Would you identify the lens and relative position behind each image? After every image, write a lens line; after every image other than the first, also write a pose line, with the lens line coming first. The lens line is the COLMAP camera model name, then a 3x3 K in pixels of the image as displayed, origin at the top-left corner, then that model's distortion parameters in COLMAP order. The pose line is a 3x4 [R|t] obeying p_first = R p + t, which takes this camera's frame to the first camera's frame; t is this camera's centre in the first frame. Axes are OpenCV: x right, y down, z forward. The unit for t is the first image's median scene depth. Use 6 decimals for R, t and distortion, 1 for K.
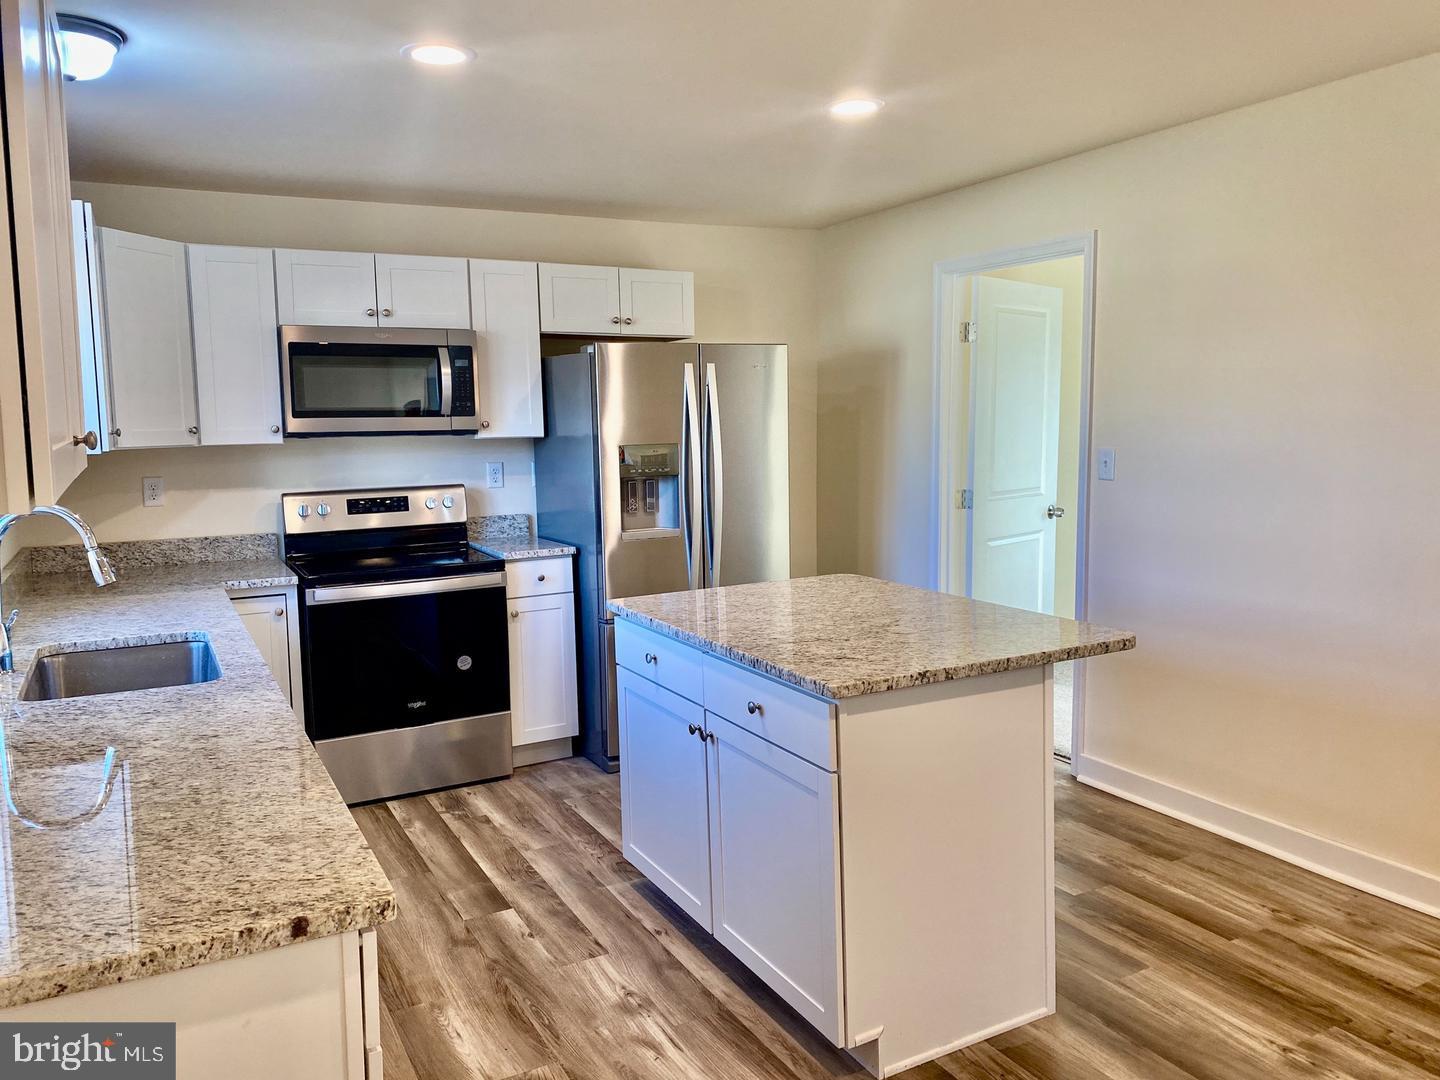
lens RADIAL K [[1101.6, 0, 729.2], [0, 1101.6, 537.3], [0, 0, 1]] dist [0.047195, -0.049928]
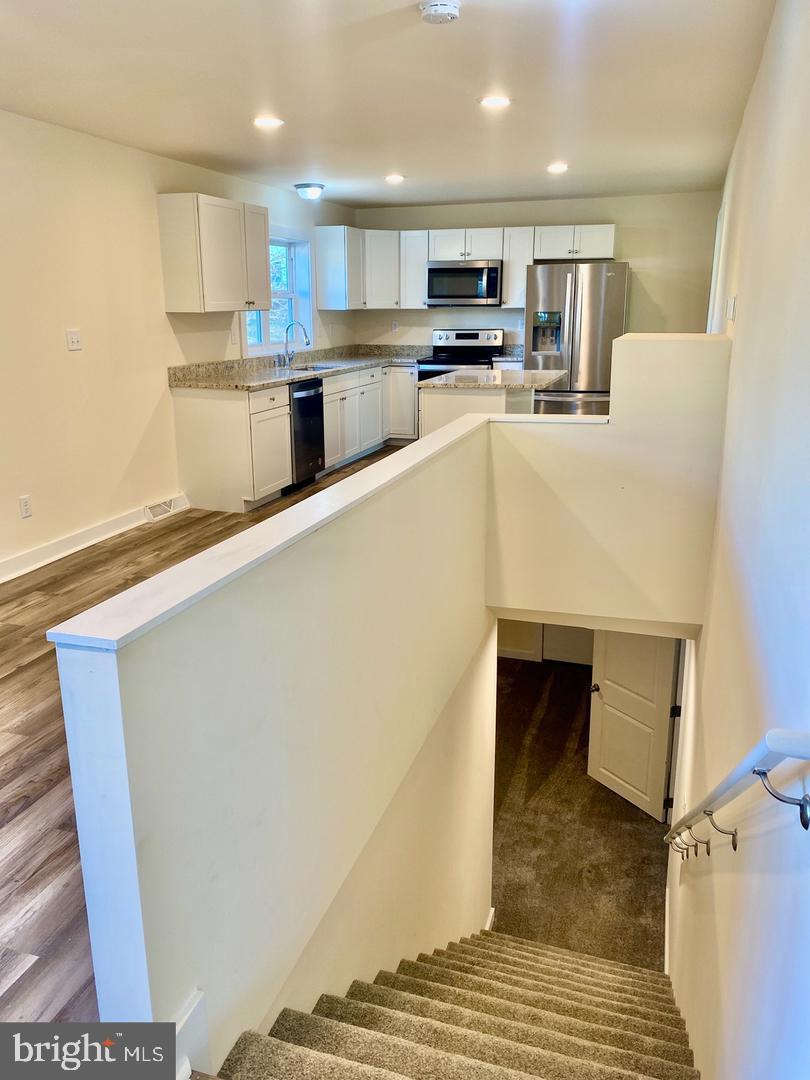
lens RADIAL K [[826.2, 0, 396.2], [0, 826.2, 542.0], [0, 0, 1]] dist [0.047195, -0.049928]
pose [[0.685406, 0.214793, -0.695760, 1.030486], [-0.088639, 0.973009, 0.213065, 0.040896], [0.722746, -0.084364, 0.685945, -0.445056]]
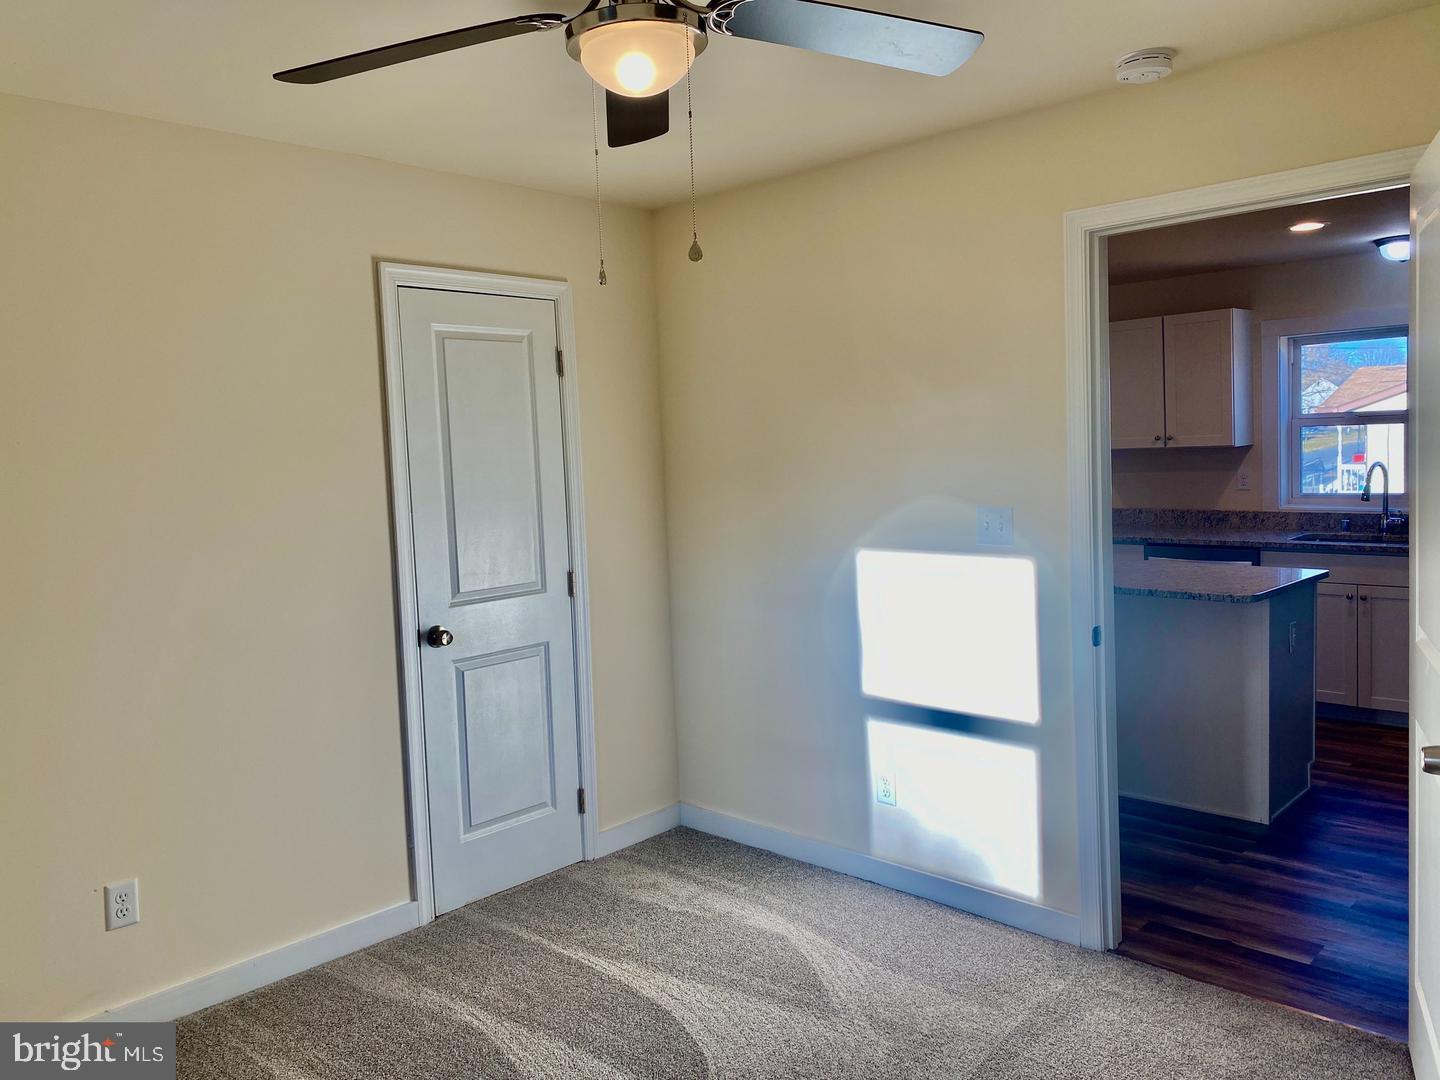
lens RADIAL K [[1101.6, 0, 721.1], [0, 1101.6, 534.6], [0, 0, 1]] dist [0.047195, -0.049928]
pose [[-0.947528, 0.080150, -0.309461, 0.790185], [0.018530, 0.980202, 0.197133, -0.207078], [0.319134, 0.181055, -0.930254, 1.581427]]
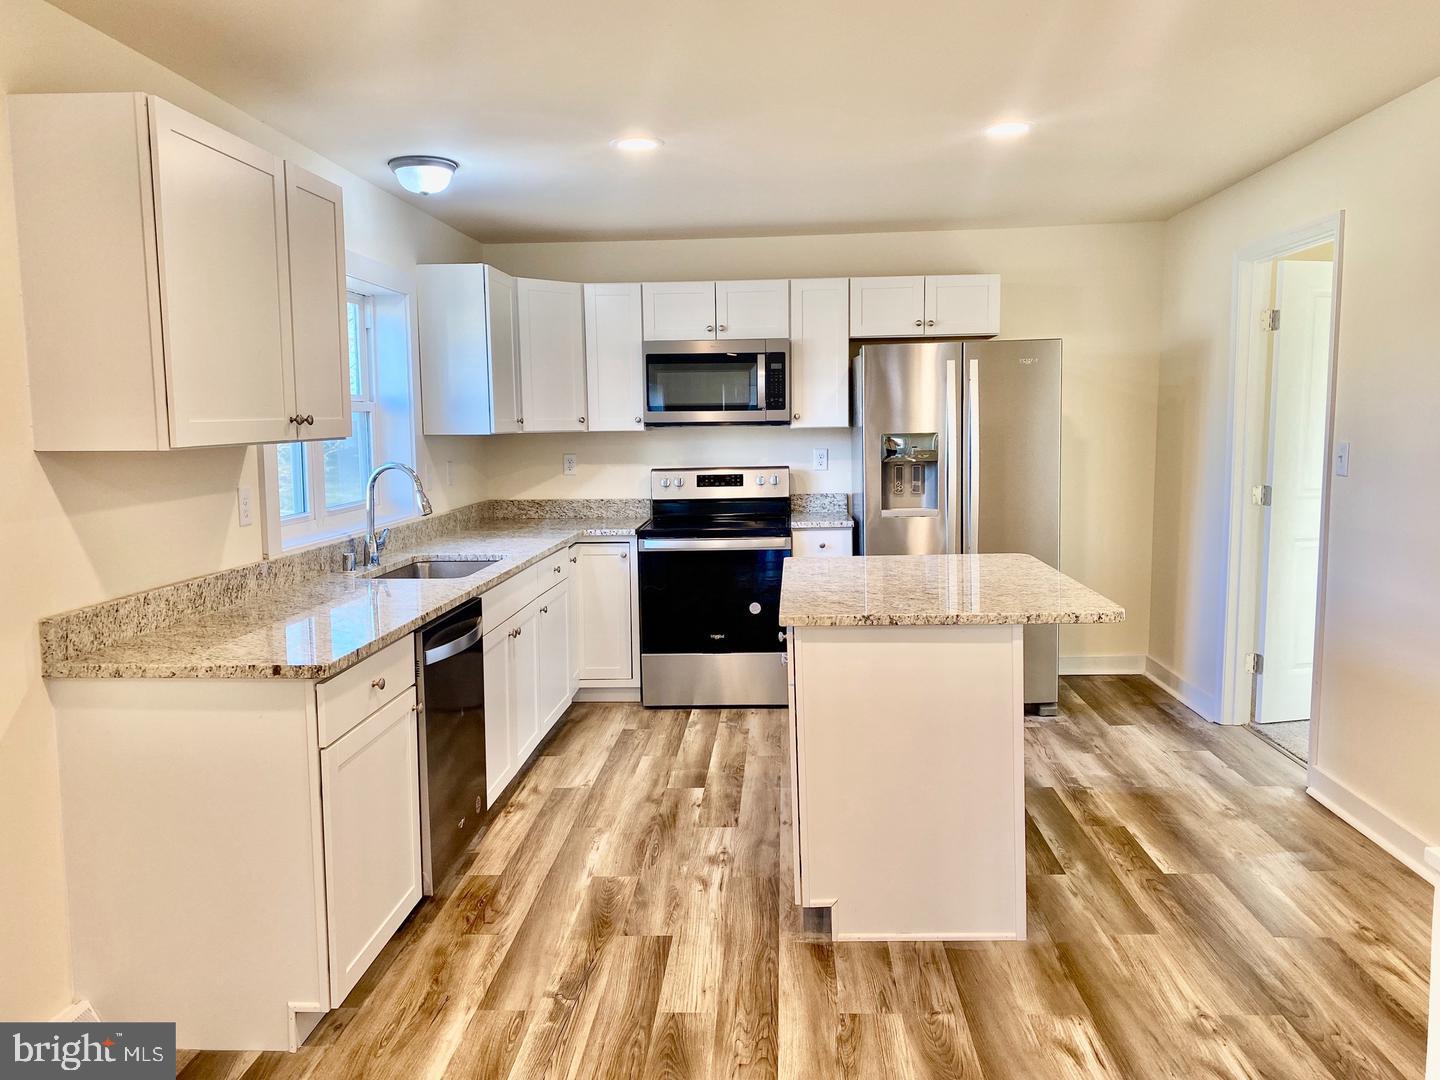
lens RADIAL K [[1101.6, 0, 733.8], [0, 1101.6, 540.5], [0, 0, 1]] dist [0.047195, -0.049928]
pose [[0.854317, 0.060898, -0.516173, 0.379062], [-0.057208, 0.998096, 0.023071, 0.010423], [0.516595, 0.009820, 0.856174, -0.072683]]
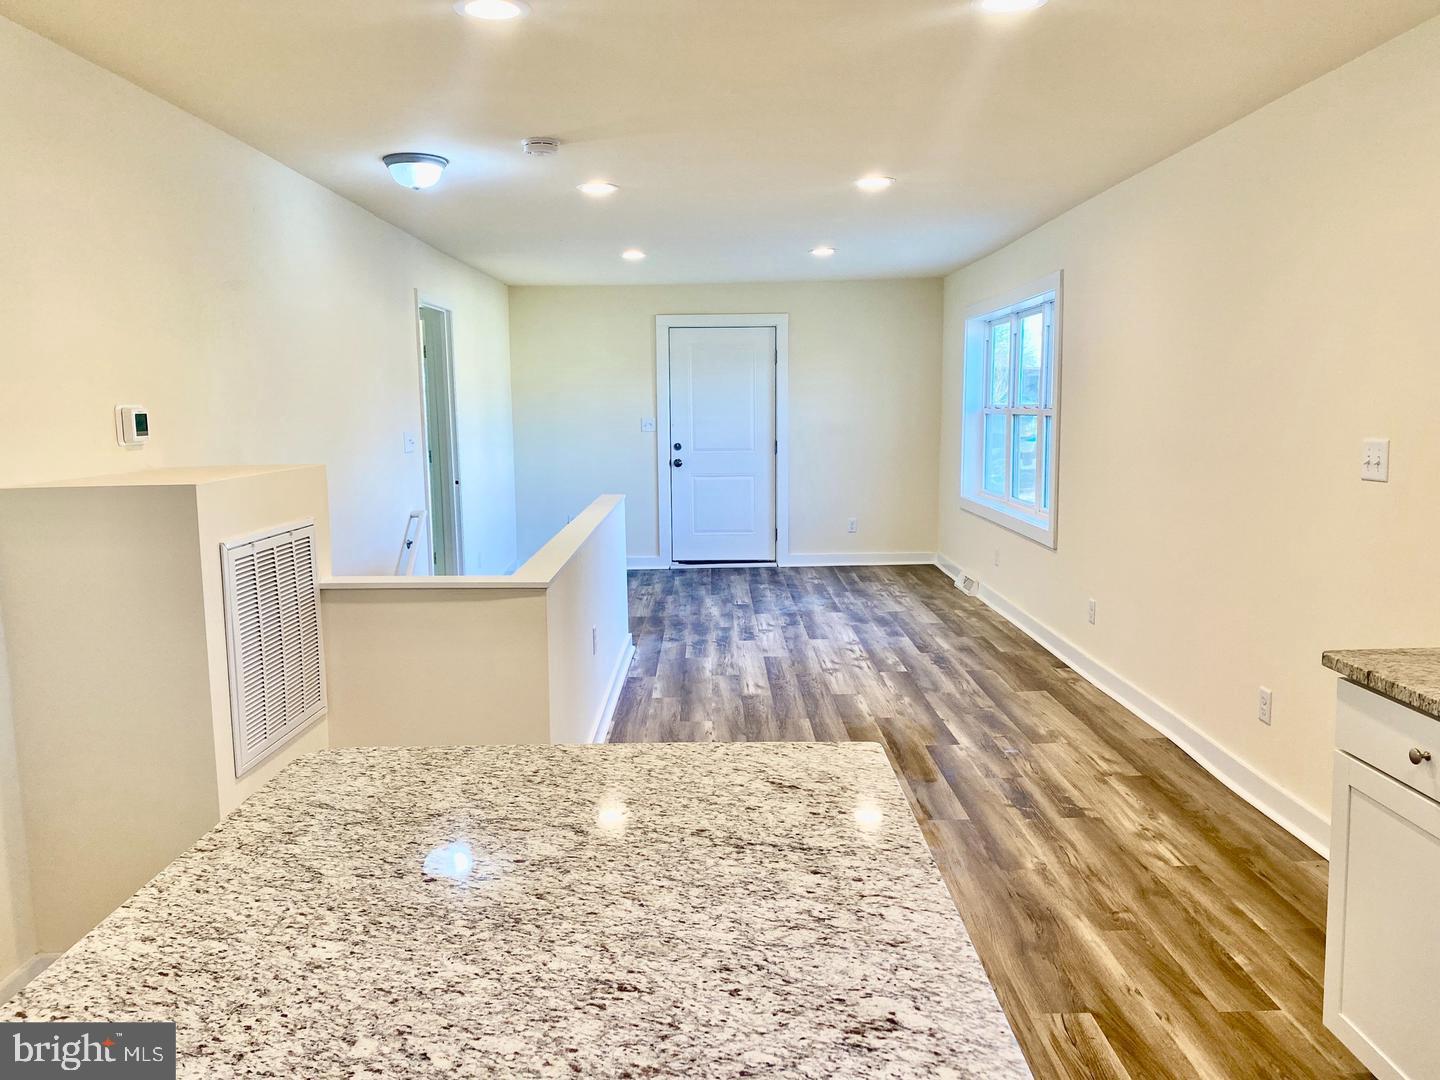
lens RADIAL K [[1101.6, 0, 696.5], [0, 1101.6, 542.1], [0, 0, 1]] dist [0.047195, -0.049928]
pose [[-0.870951, -0.027634, 0.490593, -0.086521], [0.090790, 0.972176, 0.215942, -0.092869], [-0.482910, 0.232616, -0.844208, 0.887845]]
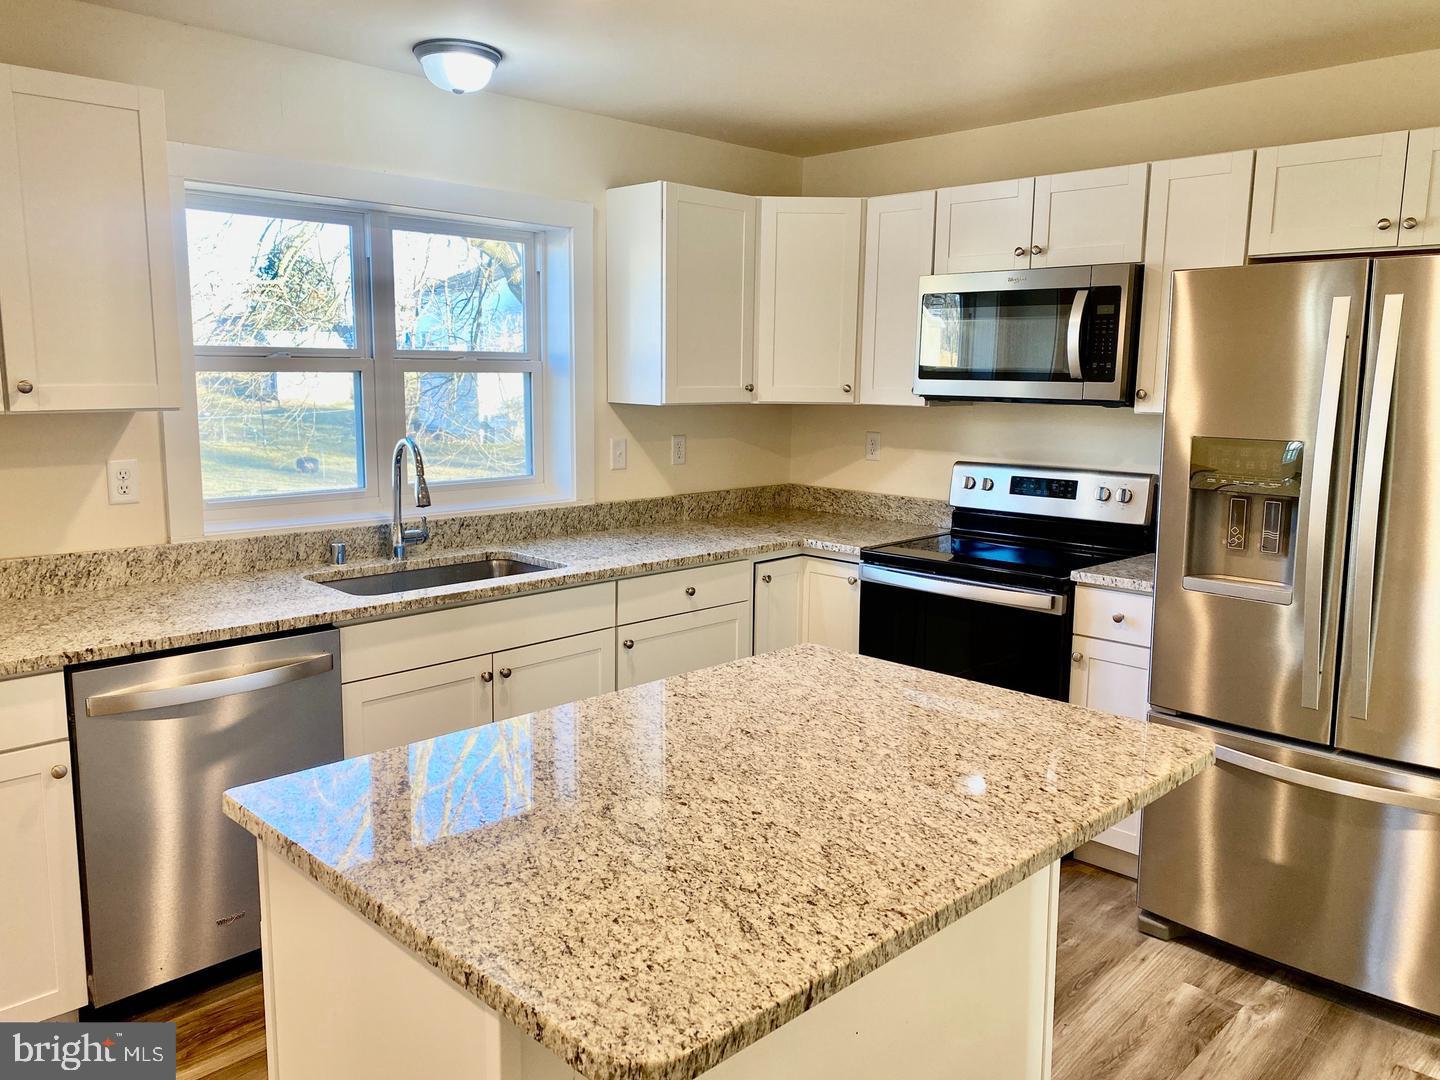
lens RADIAL K [[1101.6, 0, 707.0], [0, 1101.6, 534.3], [0, 0, 1]] dist [0.047195, -0.049928]
pose [[0.278705, 0.163611, -0.946338, 0.431931], [-0.122661, 0.983376, 0.133890, -0.080439], [0.952511, 0.078763, 0.294140, 0.568094]]
